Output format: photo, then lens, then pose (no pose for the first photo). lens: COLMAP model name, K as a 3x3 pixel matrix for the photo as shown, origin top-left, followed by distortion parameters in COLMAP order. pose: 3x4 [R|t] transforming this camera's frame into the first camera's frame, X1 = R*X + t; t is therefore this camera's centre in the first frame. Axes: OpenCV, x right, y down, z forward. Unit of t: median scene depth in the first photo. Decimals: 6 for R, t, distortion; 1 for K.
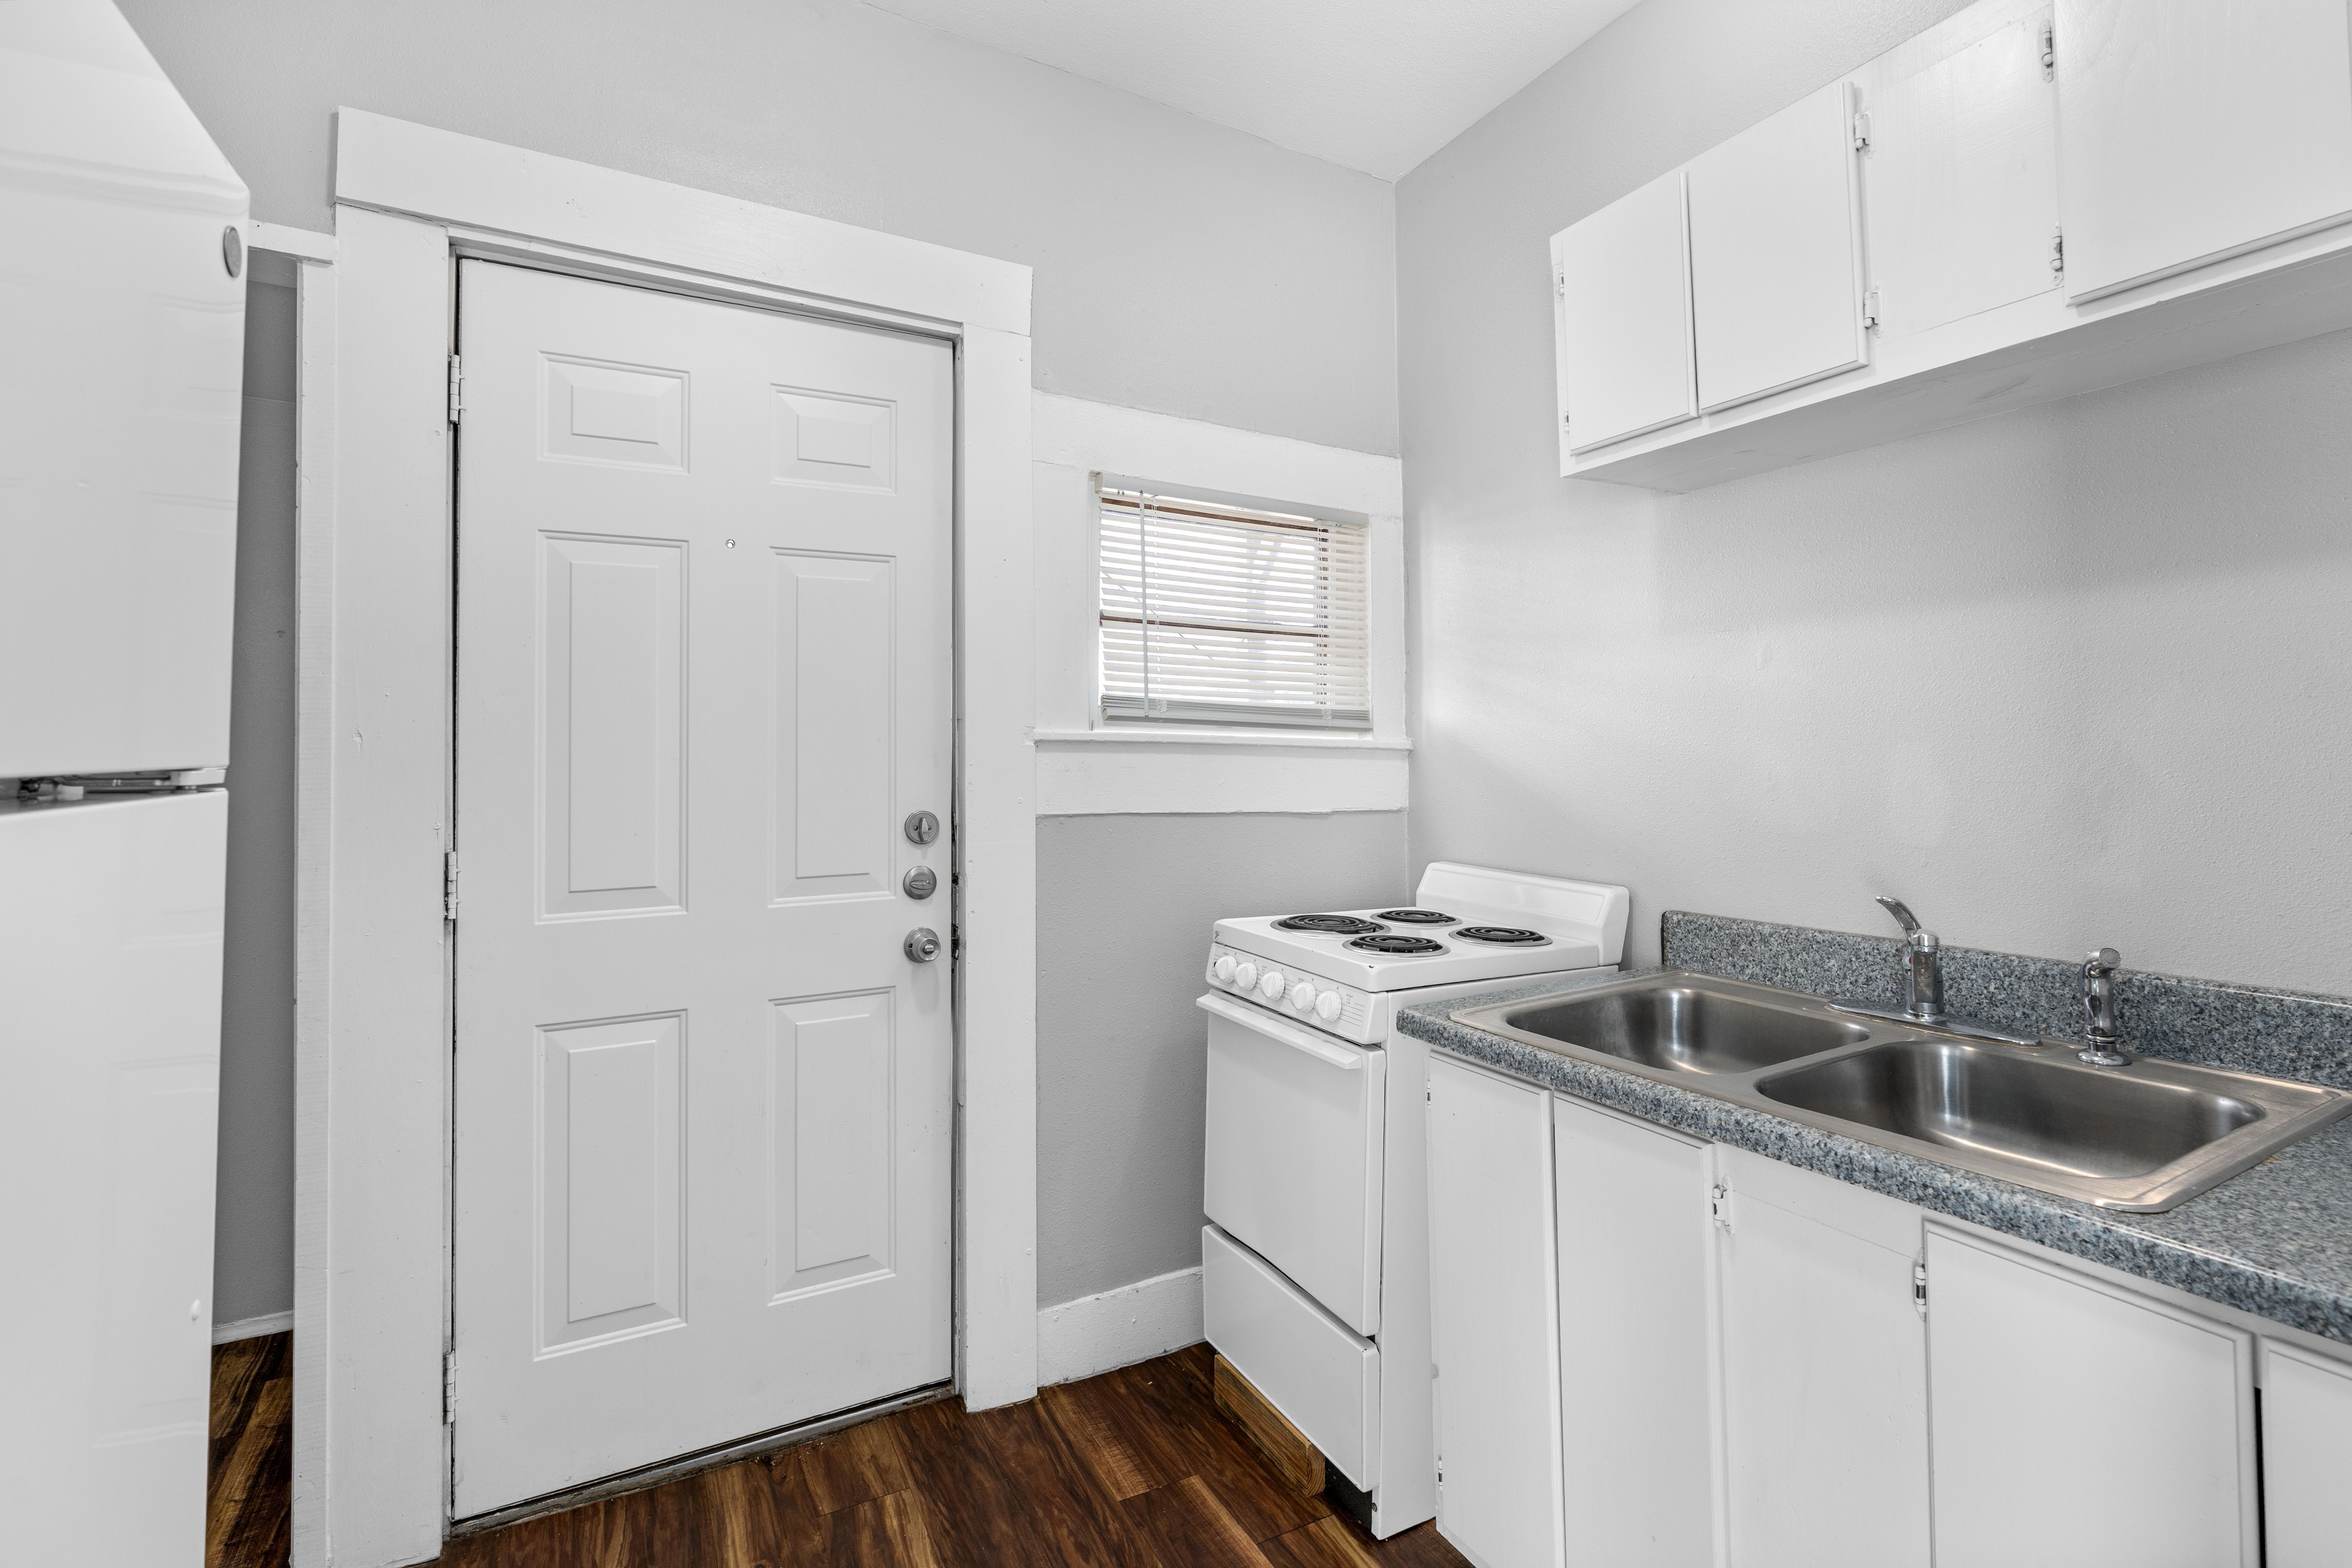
lens RADIAL K [[1060.5, 0, 1178.7], [0, 1060.5, 780.1], [0, 0, 1]] dist [-0.004067, -0.000315]
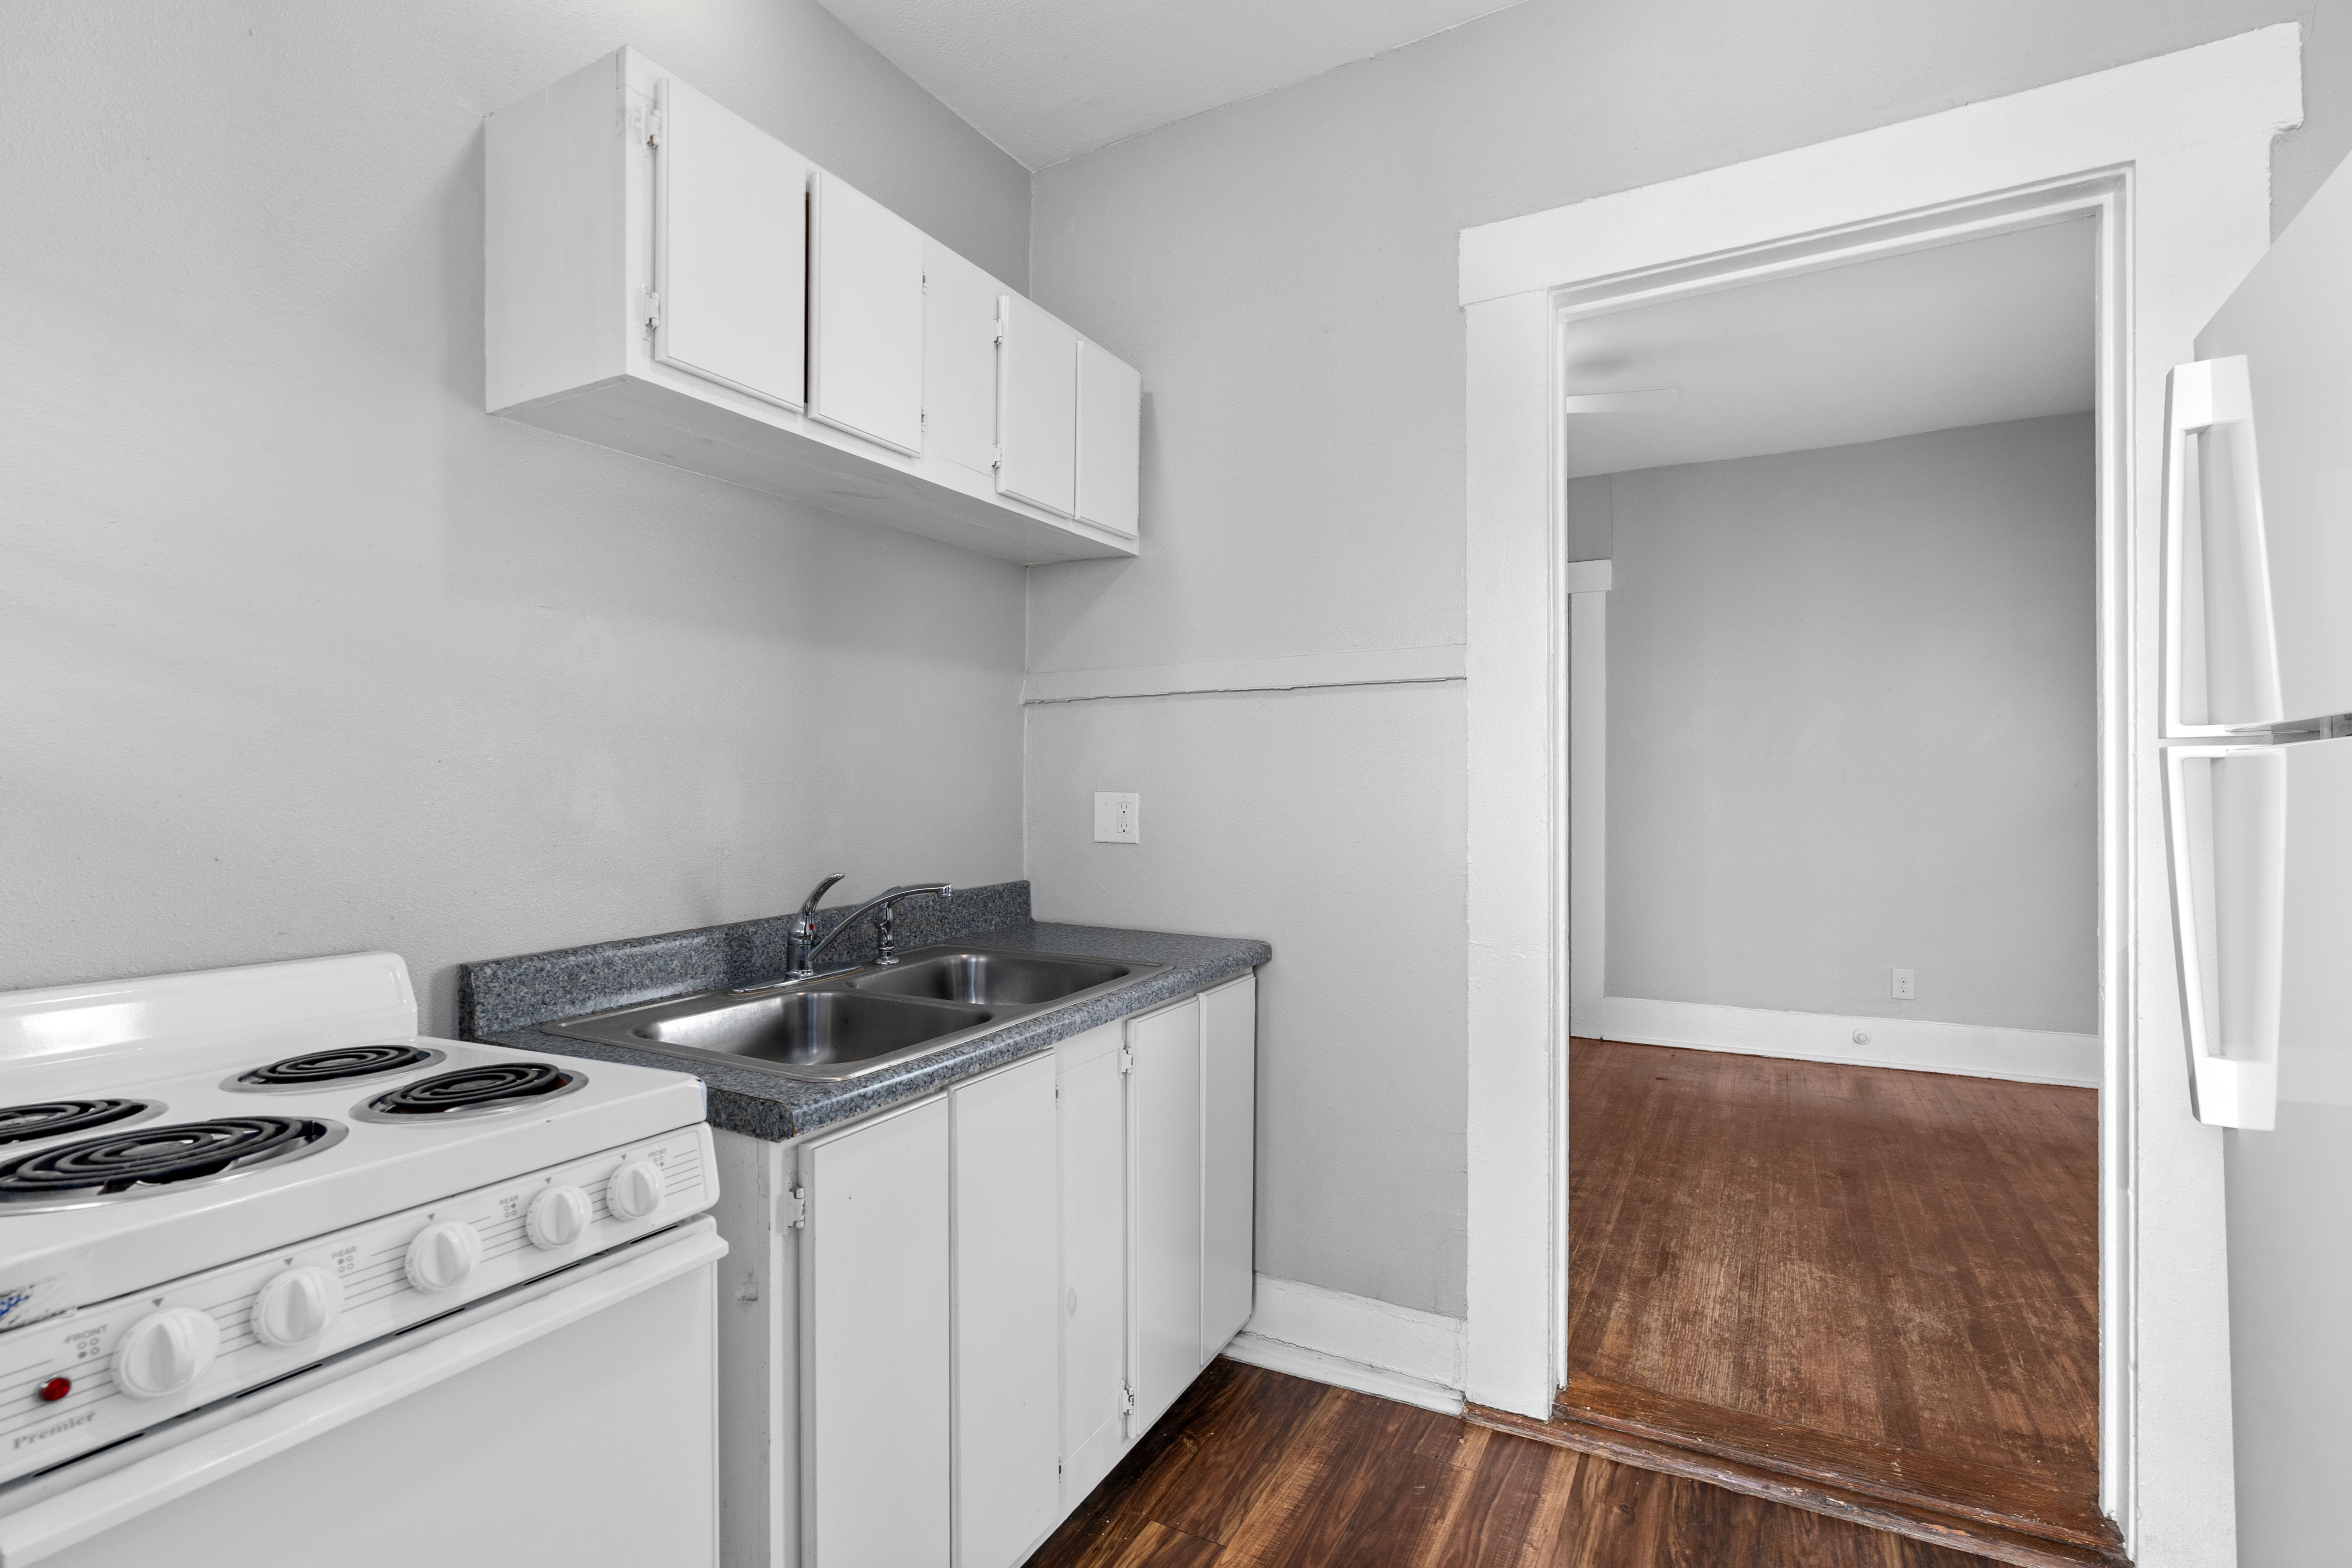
lens RADIAL K [[1064.8, 0, 1186.6], [0, 1064.8, 794.1], [0, 0, 1]] dist [-0.002470, -0.000084]
pose [[-0.540374, 0.004247, 0.841414, -0.658686], [0.030876, 0.999414, 0.014785, 0.012442], [-0.840858, 0.033969, -0.540188, 1.460876]]
